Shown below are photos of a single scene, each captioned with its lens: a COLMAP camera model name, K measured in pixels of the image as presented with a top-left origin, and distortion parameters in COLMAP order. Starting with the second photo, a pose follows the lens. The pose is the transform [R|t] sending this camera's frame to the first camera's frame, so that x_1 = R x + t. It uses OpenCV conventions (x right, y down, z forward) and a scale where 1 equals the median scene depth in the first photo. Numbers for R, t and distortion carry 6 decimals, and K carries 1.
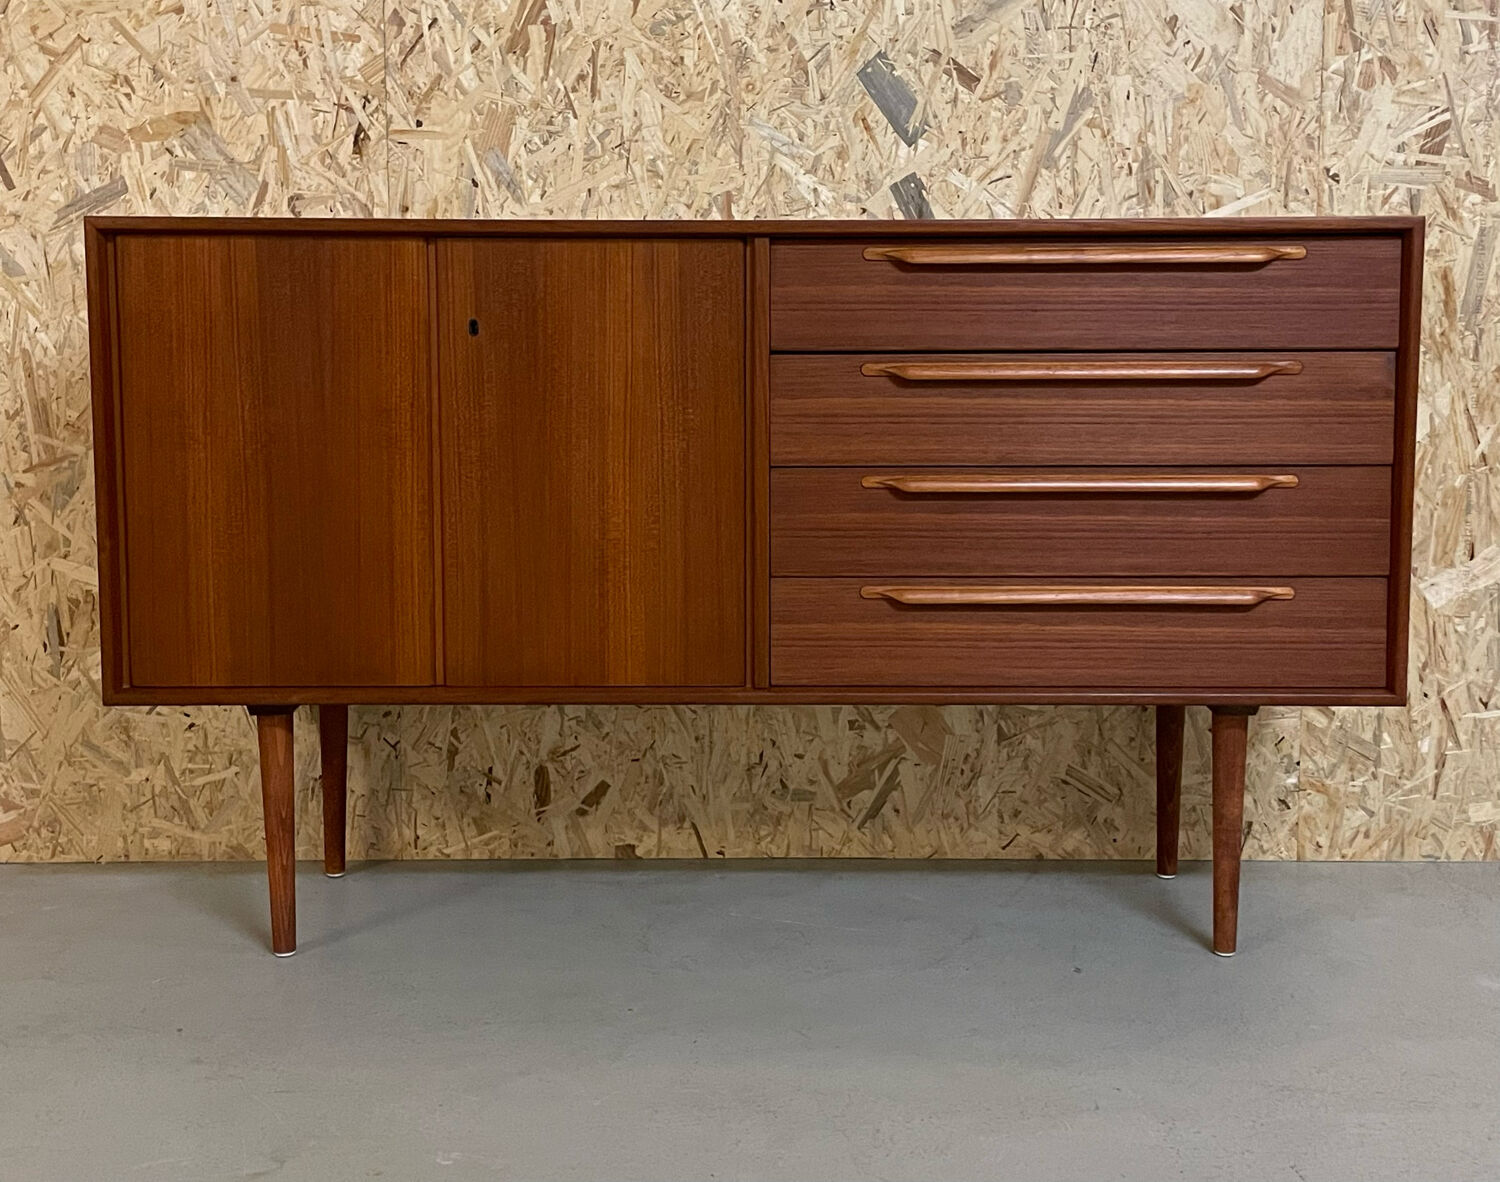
lens RADIAL K [[1895.2, 0, 759.2], [0, 1895.2, 483.4], [0, 0, 1]] dist [0.051690, 0.000000]
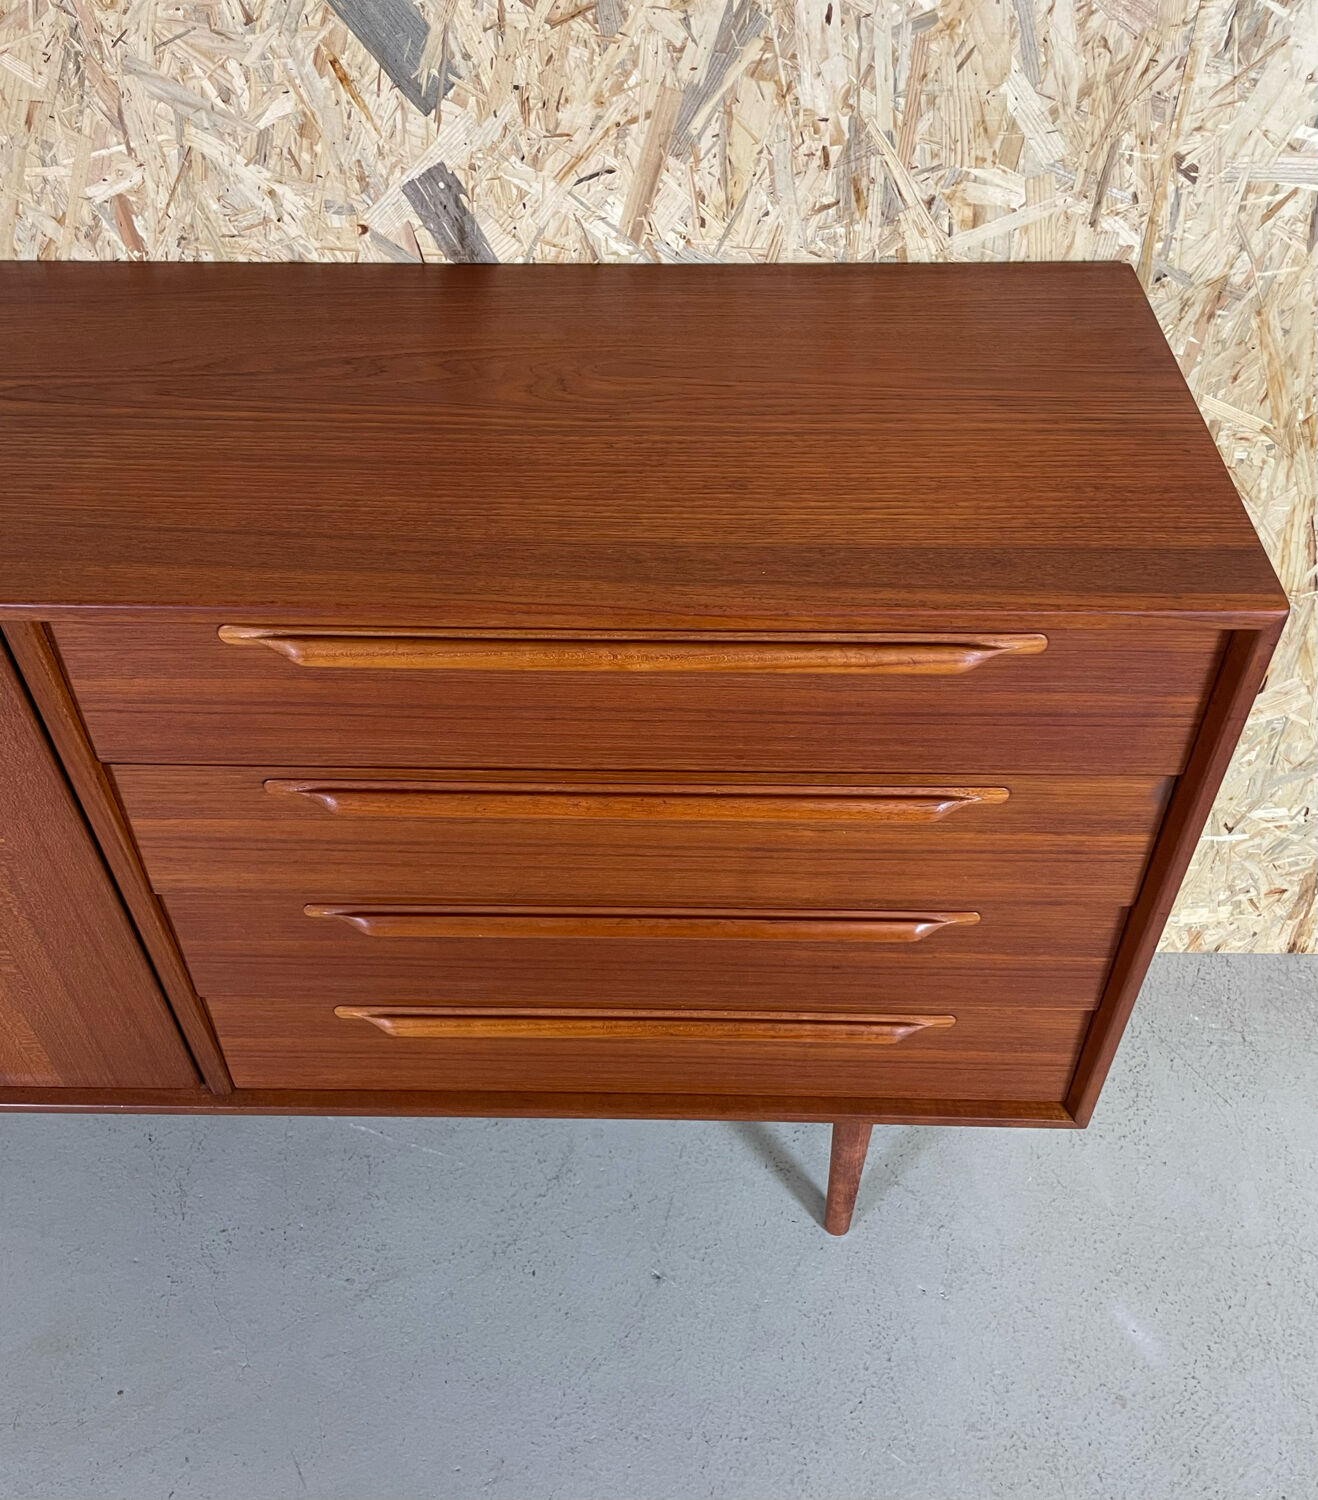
lens RADIAL K [[1402.8, 0, 675.0], [0, 1402.8, 791.7], [0, 0, 1]] dist [0.013279, 0.000000]
pose [[0.999740, 0.011172, -0.019860, 0.161353], [0.004021, 0.771398, 0.636340, -0.285264], [0.022429, -0.636255, 0.771153, 0.563327]]
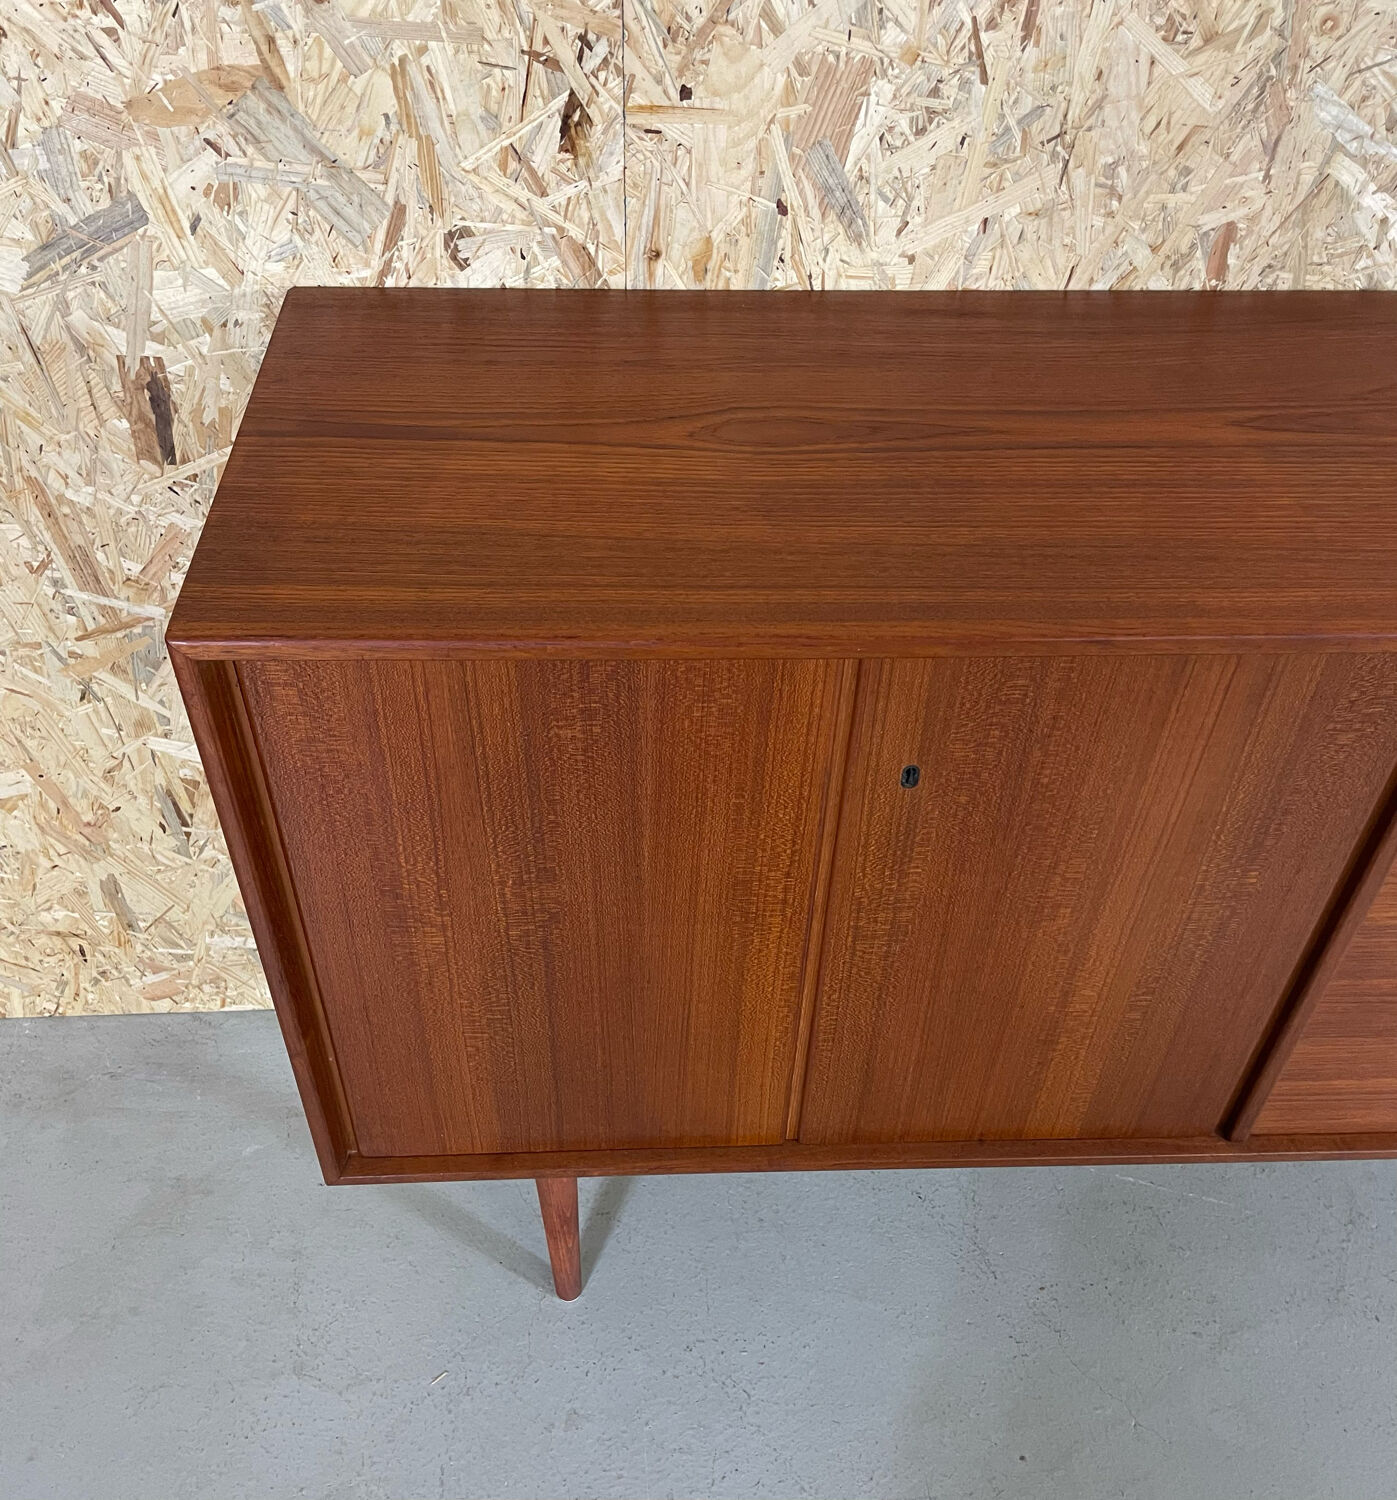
lens RADIAL K [[1450.2, 0, 693.4], [0, 1450.2, 827.5], [0, 0, 1]] dist [0.014728, 0.000000]
pose [[0.998769, -0.014309, 0.047495, -0.198128], [-0.018733, 0.777778, 0.628260, -0.282711], [-0.045930, -0.628376, 0.776553, 0.562632]]
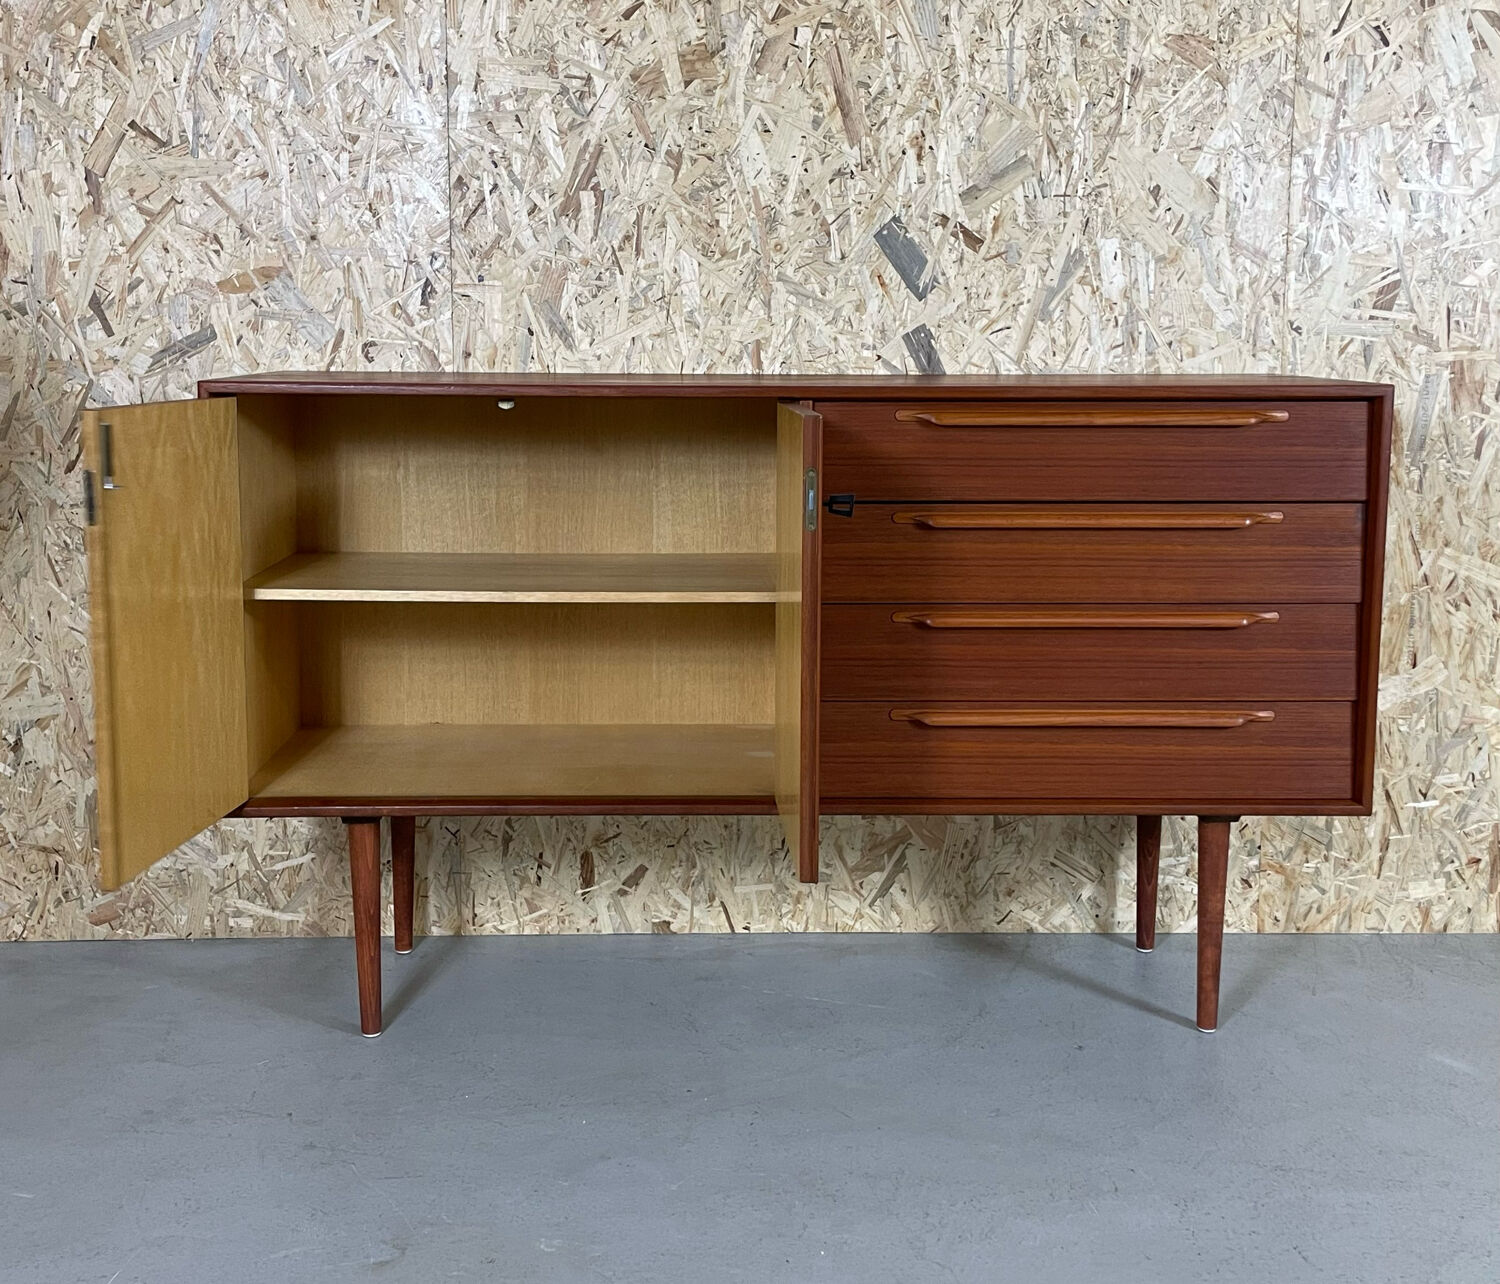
lens RADIAL K [[1720.4, 0, 734.0], [0, 1720.4, 533.6], [0, 0, 1]] dist [0.053074, 0.000000]
pose [[0.999687, 0.001544, 0.024973, -0.055581], [-0.001997, 0.999834, 0.018120, -0.058603], [-0.024941, -0.018164, 0.999524, -0.013467]]
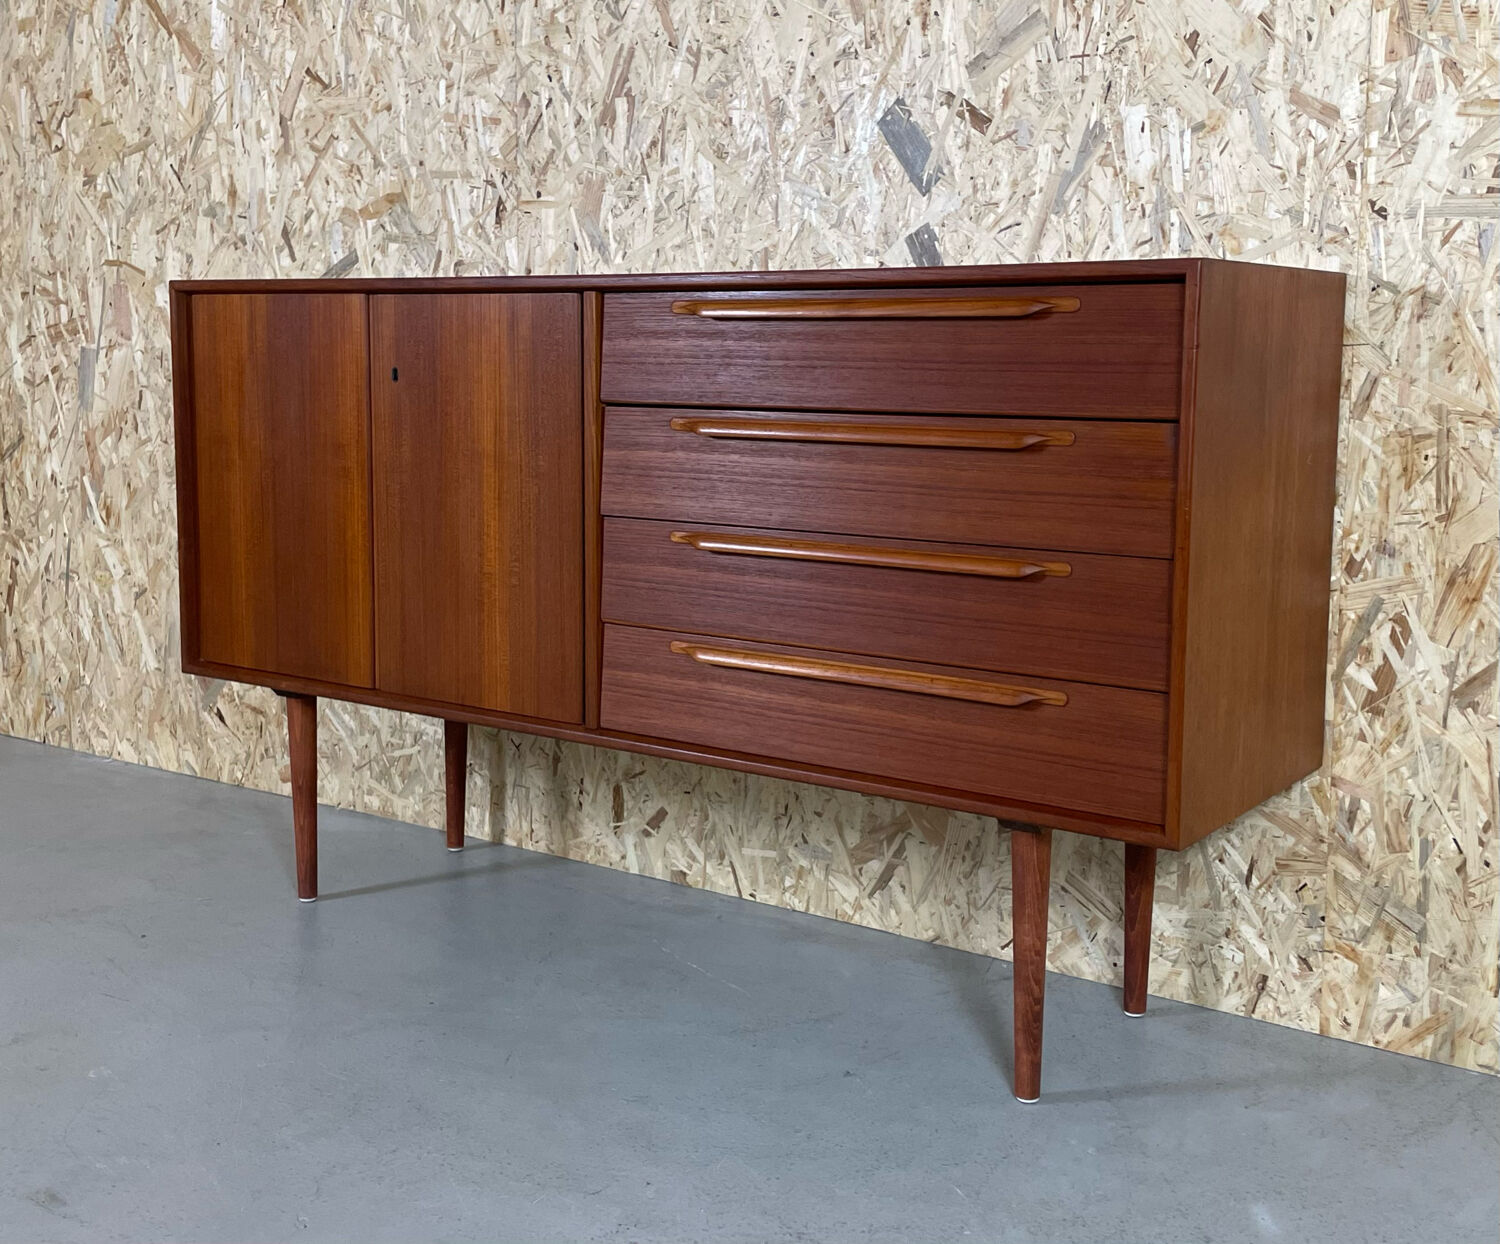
lens RADIAL K [[1767.4, 0, 734.3], [0, 1767.4, 554.6], [0, 0, 1]] dist [0.043201, 0.000000]
pose [[0.812650, 0.075240, -0.577875, 0.529733], [-0.067898, 0.997101, 0.034341, -0.021894], [0.578783, 0.011329, 0.815403, 0.221275]]
